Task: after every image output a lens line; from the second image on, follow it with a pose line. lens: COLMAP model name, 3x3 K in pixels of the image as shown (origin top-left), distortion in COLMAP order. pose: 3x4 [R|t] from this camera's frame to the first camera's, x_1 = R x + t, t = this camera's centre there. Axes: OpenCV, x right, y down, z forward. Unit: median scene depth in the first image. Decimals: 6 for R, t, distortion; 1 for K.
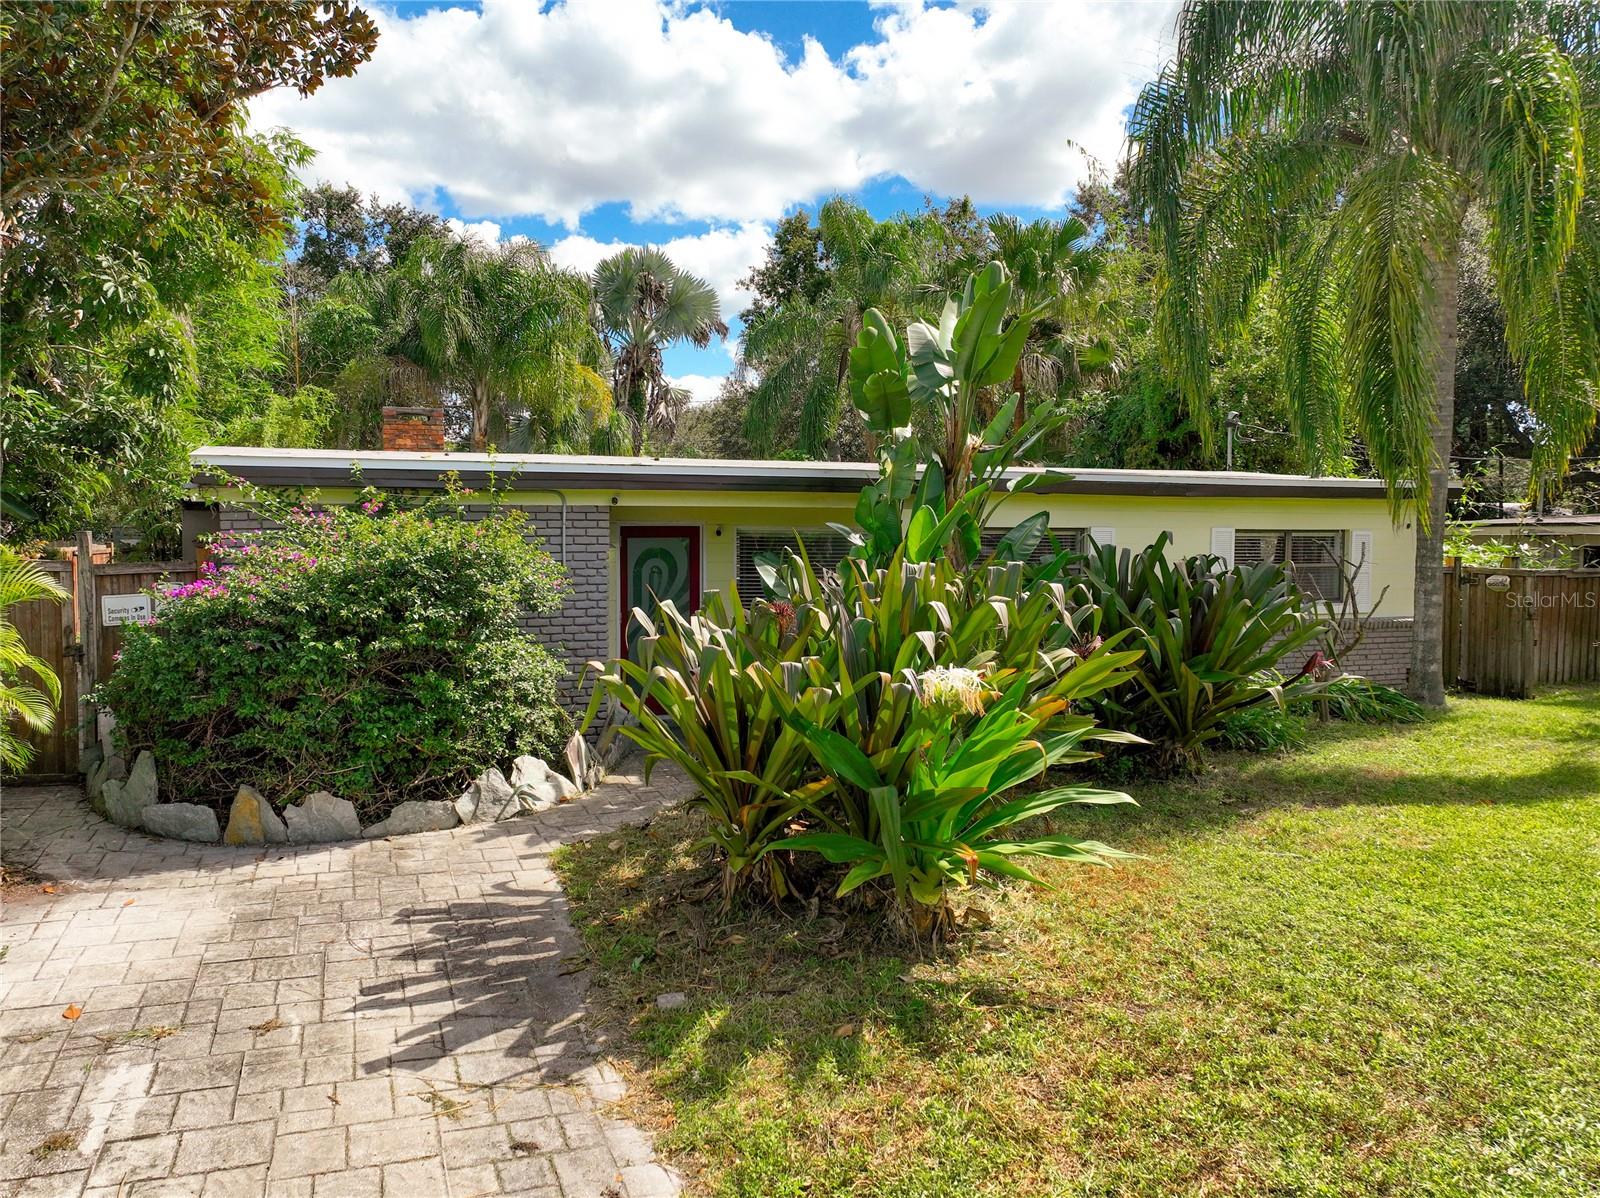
lens RADIAL K [[1201.2, 0, 800.0], [0, 1201.2, 599.0], [0, 0, 1]] dist [0.001048, 0.002630]
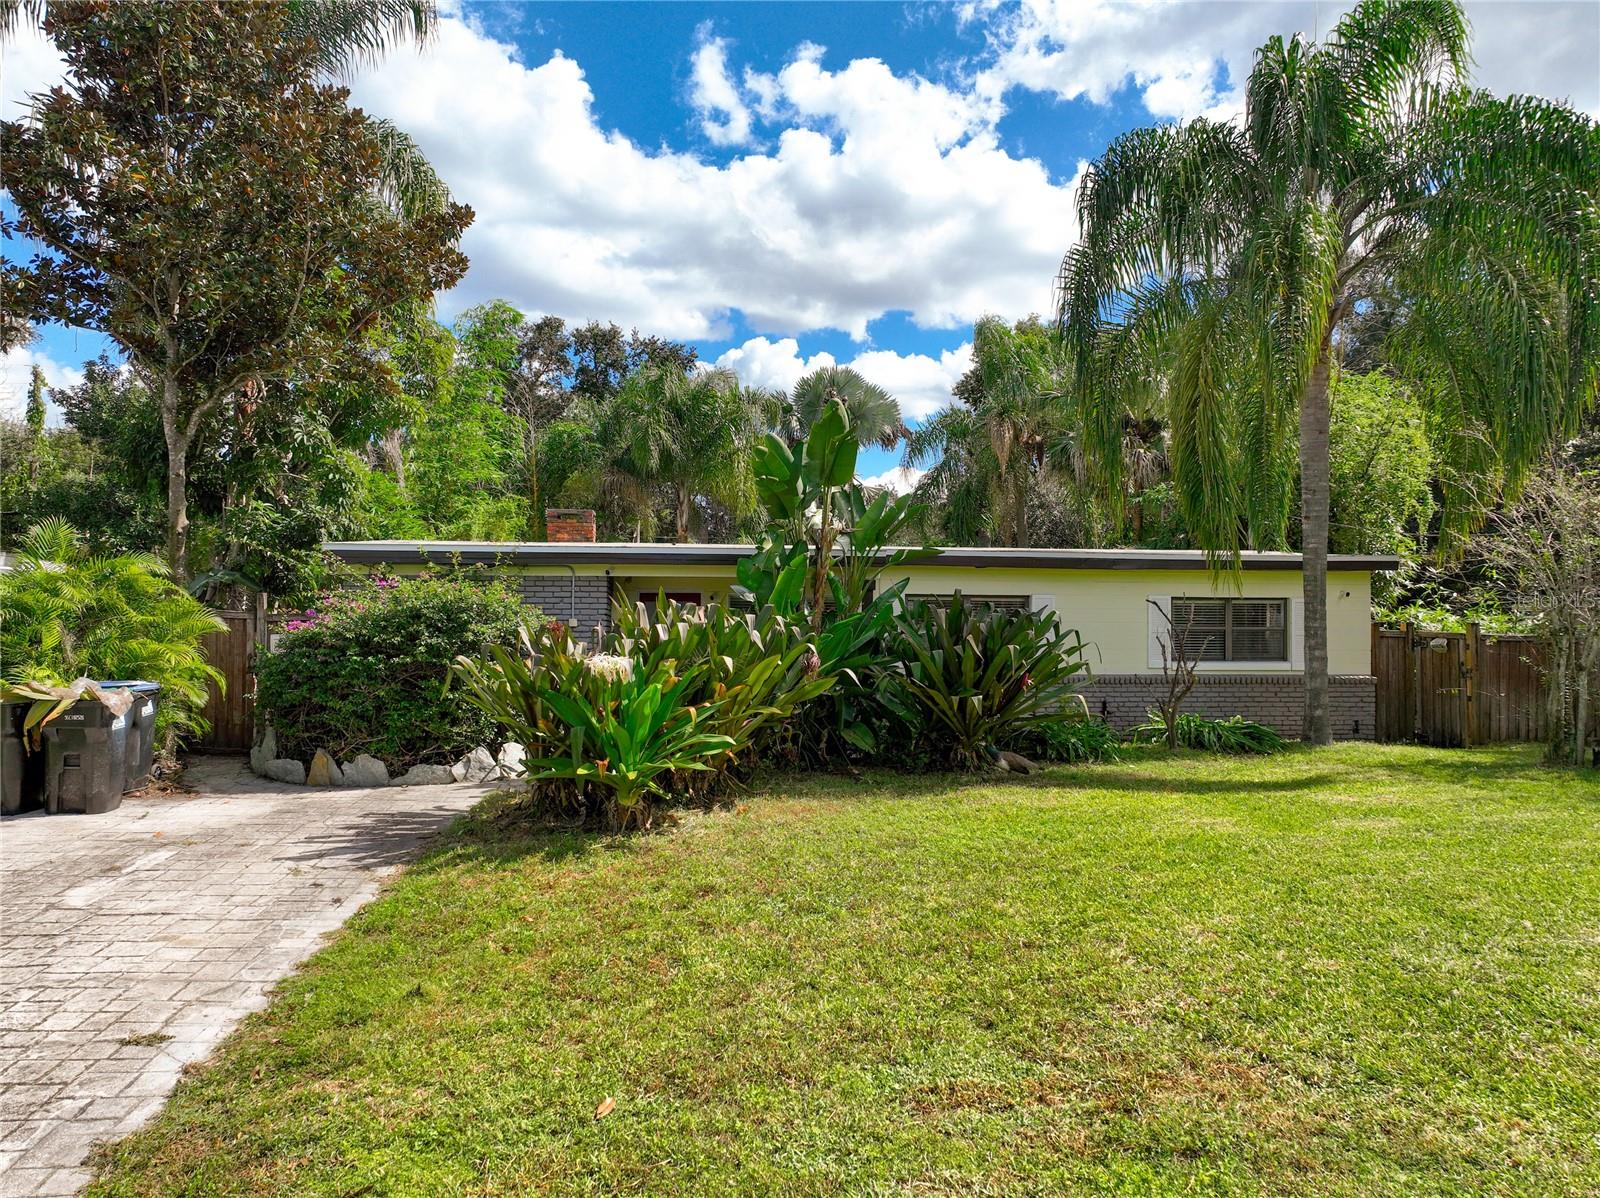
lens RADIAL K [[1165.4, 0, 822.3], [0, 1165.4, 606.3], [0, 0, 1]] dist [0.005772, -0.001483]
pose [[0.975941, -0.002868, -0.218018, 0.495773], [-0.012268, 0.997607, -0.068039, 0.061119], [0.217691, 0.069076, 0.973570, -0.351946]]
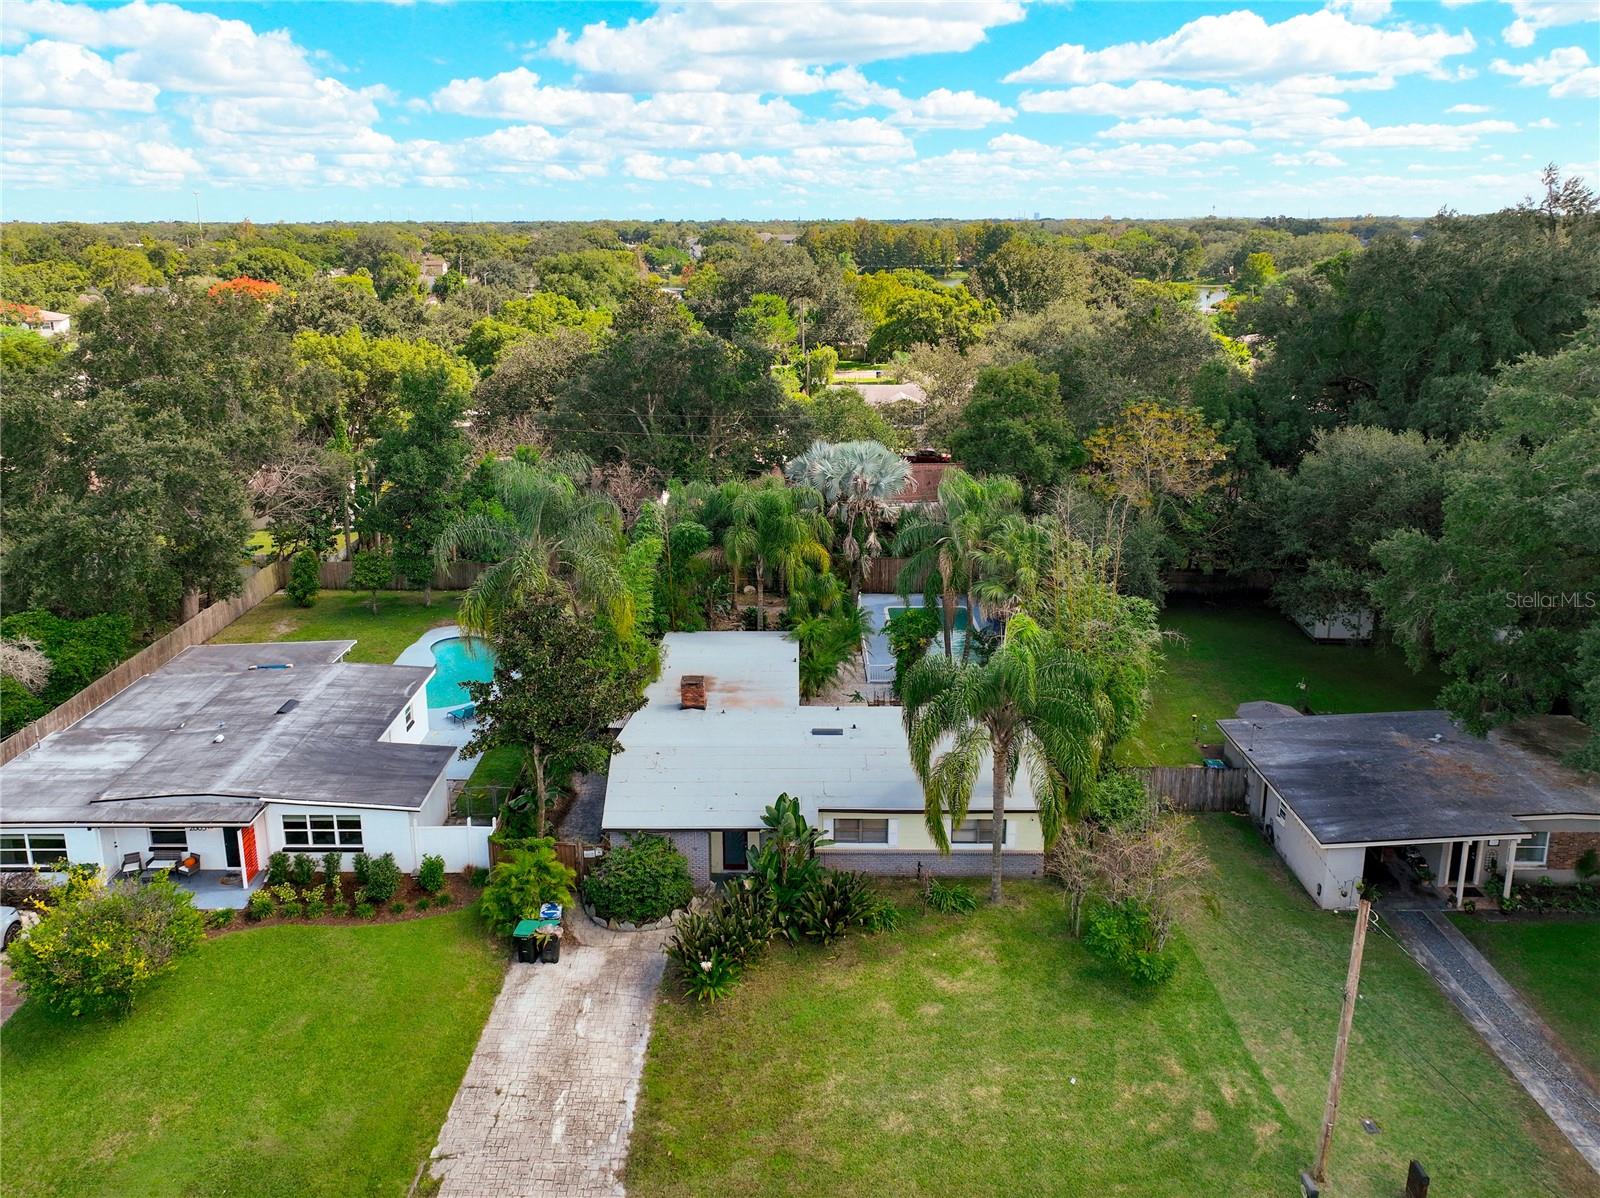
lens RADIAL K [[1131.5, 0, 800.0], [0, 1131.5, 599.0], [0, 0, 1]] dist [-0.000340, 0.000096]
pose [[0.941338, 0.095500, -0.323671, 1.417707], [-0.023165, 0.975146, 0.220349, -1.897404], [0.336670, -0.199925, 0.920154, -2.361735]]
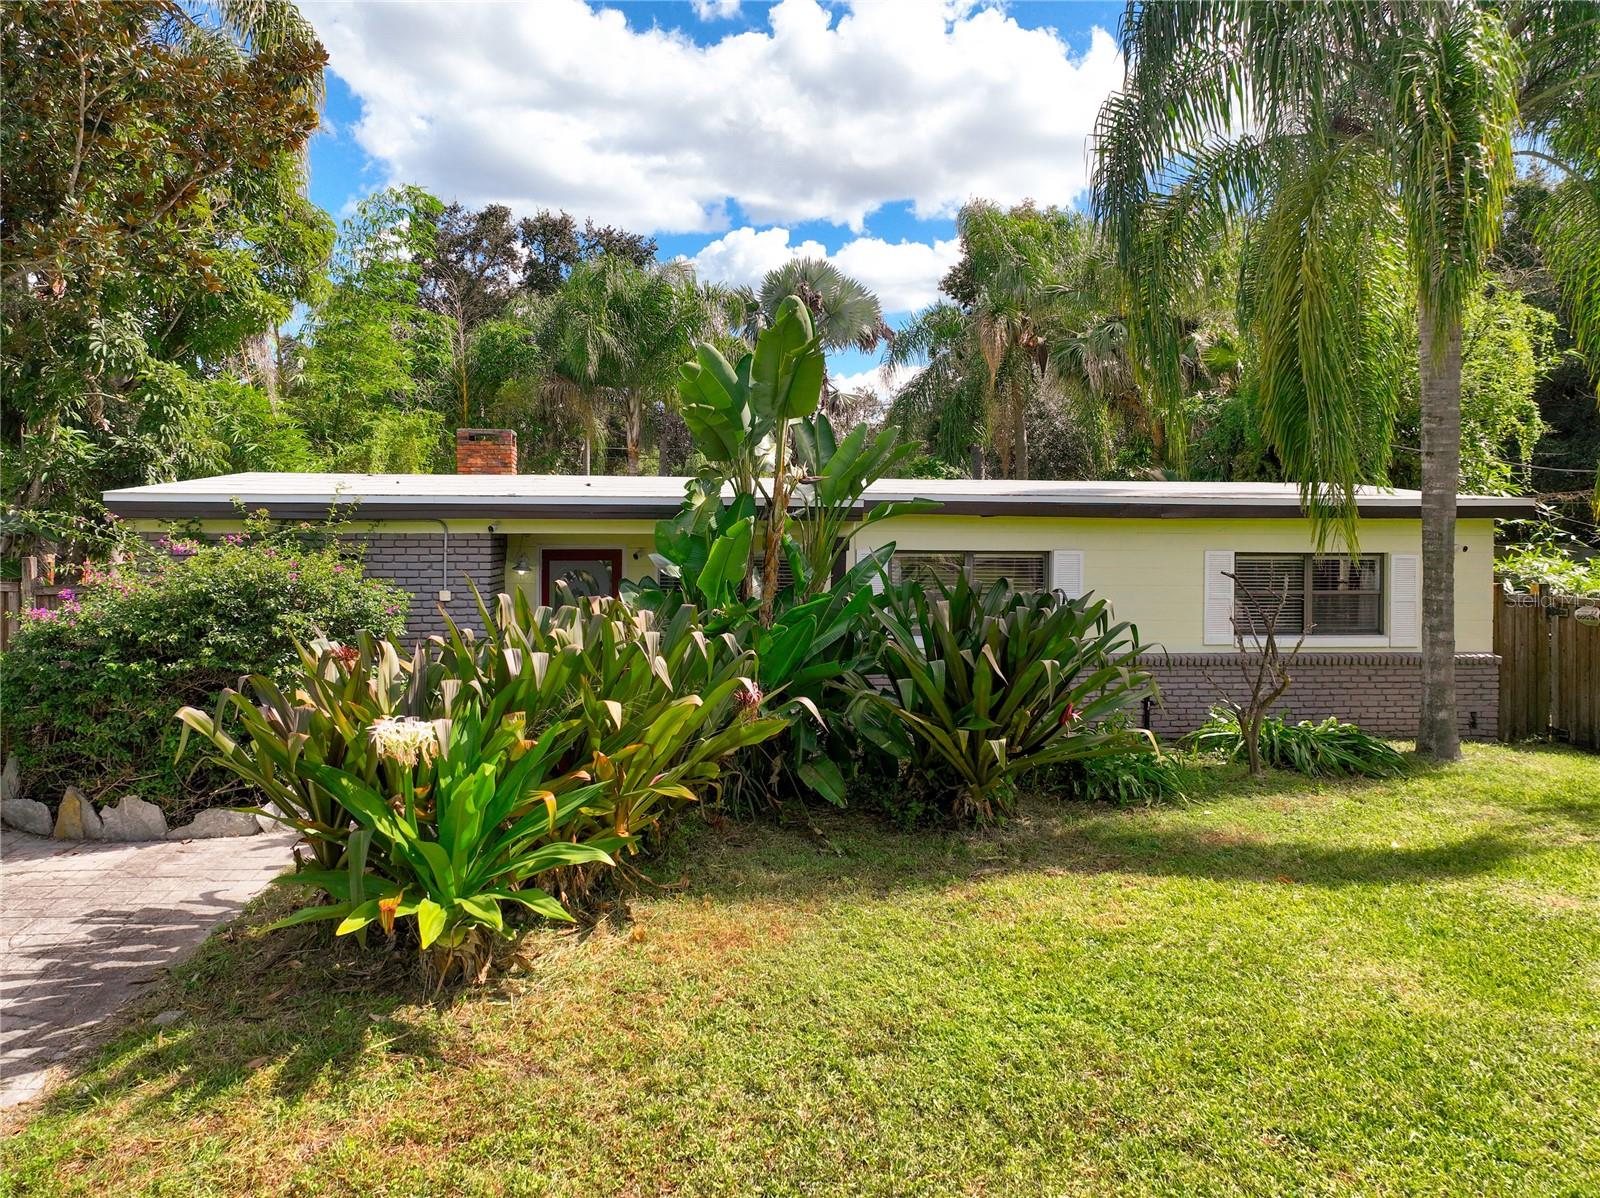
lens RADIAL K [[1216.2, 0, 763.5], [0, 1216.2, 533.3], [0, 0, 1]] dist [0.004825, 0.009548]
pose [[0.969443, 0.003897, -0.245287, 0.433095], [-0.016693, 0.998604, -0.050108, -0.035912], [0.244749, 0.052672, 0.968155, 0.025983]]
